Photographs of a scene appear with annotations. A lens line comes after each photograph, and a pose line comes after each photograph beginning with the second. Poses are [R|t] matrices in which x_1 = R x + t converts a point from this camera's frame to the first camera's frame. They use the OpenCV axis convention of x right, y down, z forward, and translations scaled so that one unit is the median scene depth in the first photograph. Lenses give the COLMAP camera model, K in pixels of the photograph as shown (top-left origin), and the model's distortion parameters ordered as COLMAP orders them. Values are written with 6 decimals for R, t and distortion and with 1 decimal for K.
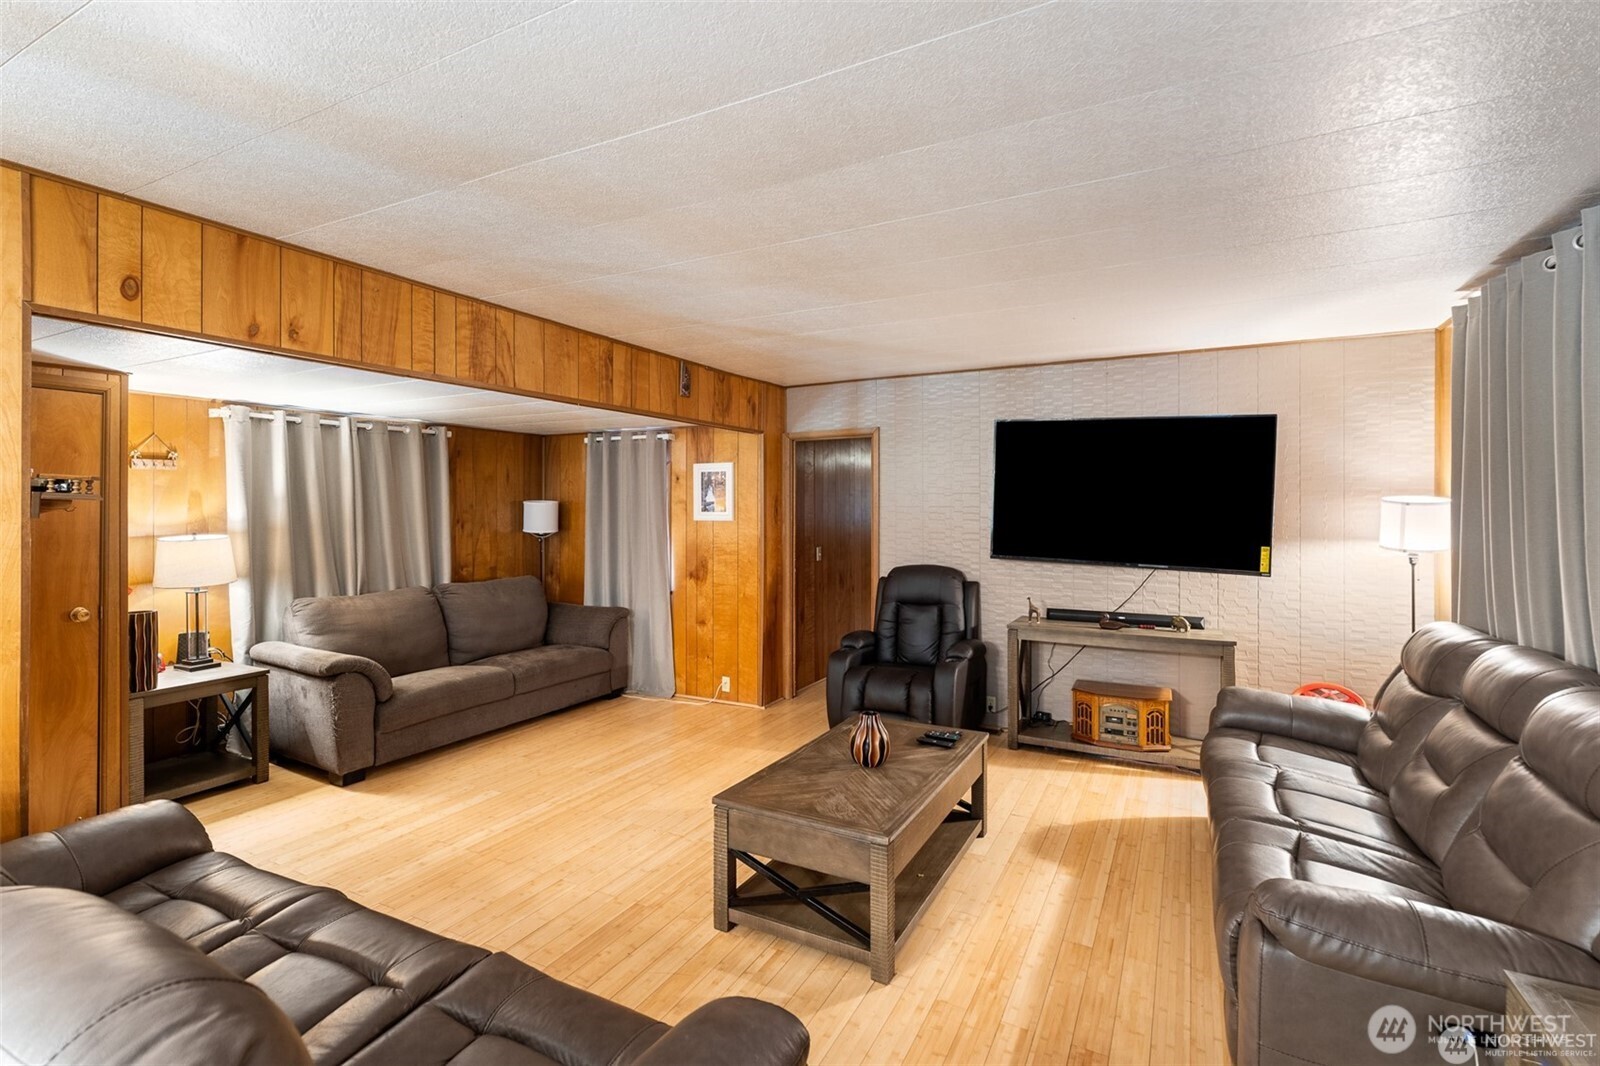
lens RADIAL K [[733.7, 0, 809.5], [0, 733.7, 507.0], [0, 0, 1]] dist [-0.004353, 0.000218]
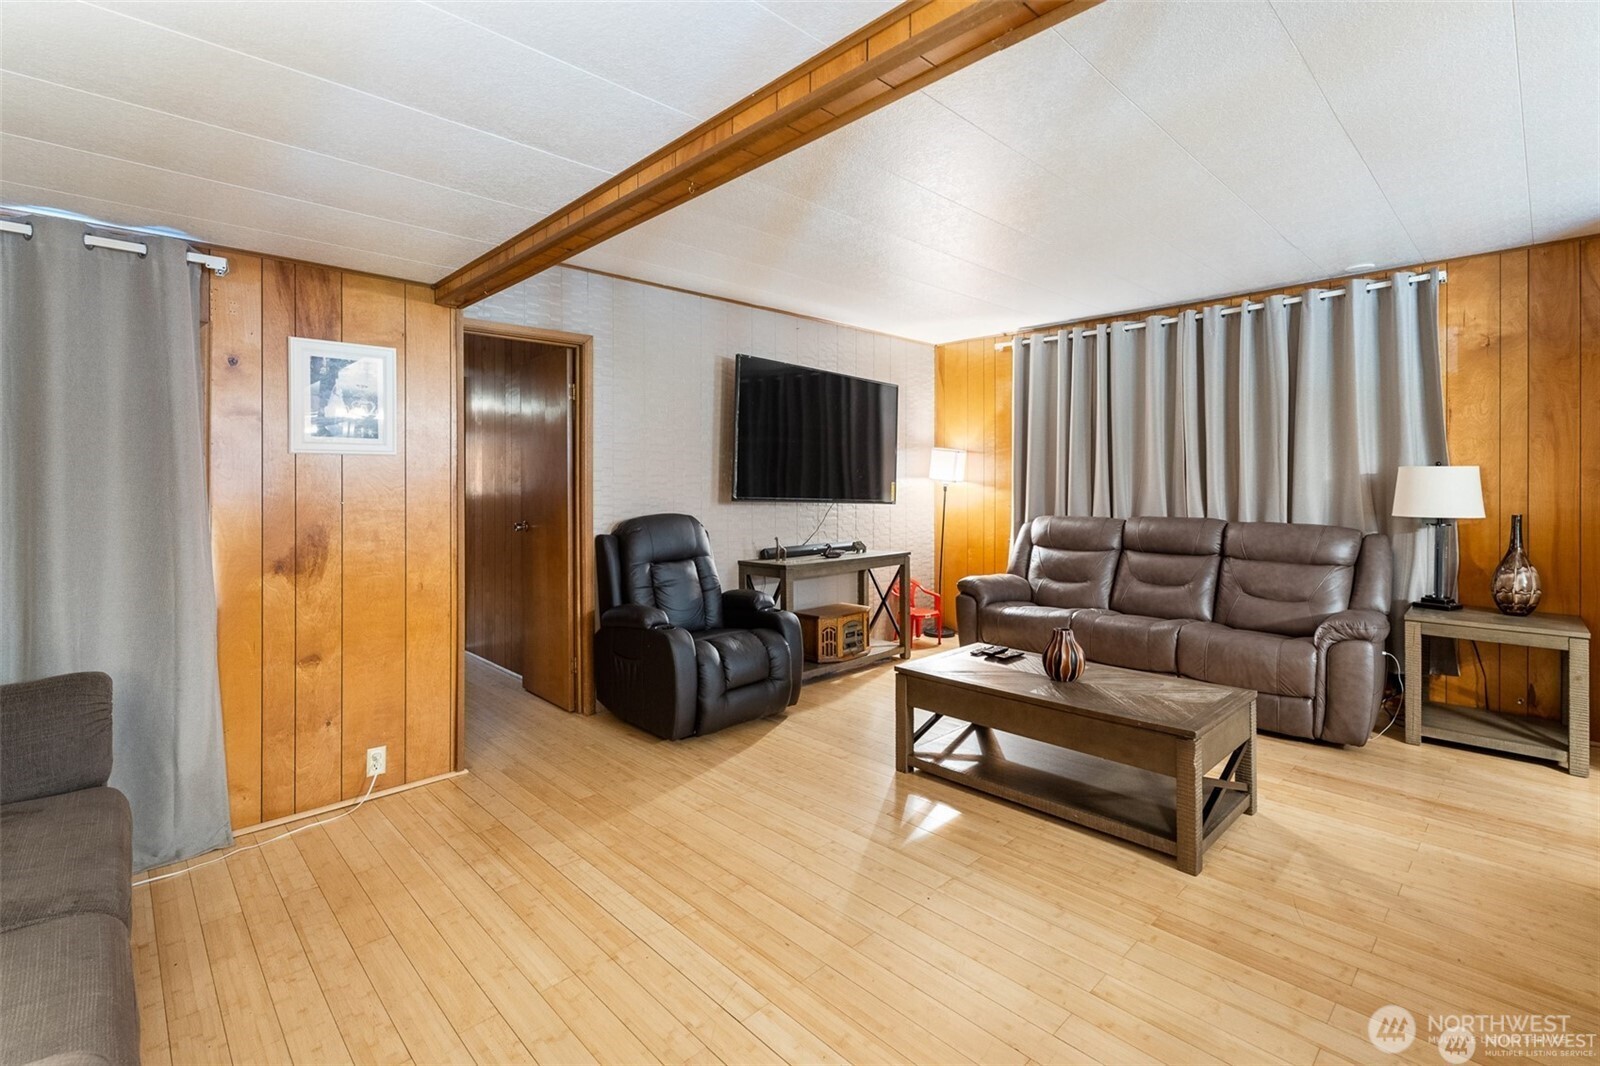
lens RADIAL K [[733.7, 0, 791.9], [0, 733.7, 482.4], [0, 0, 1]] dist [-0.004353, 0.000218]
pose [[0.315589, 0.000420, 0.948896, -0.596352], [0.003876, 0.999991, -0.001732, 0.046268], [-0.948888, 0.004225, 0.315584, 0.618872]]
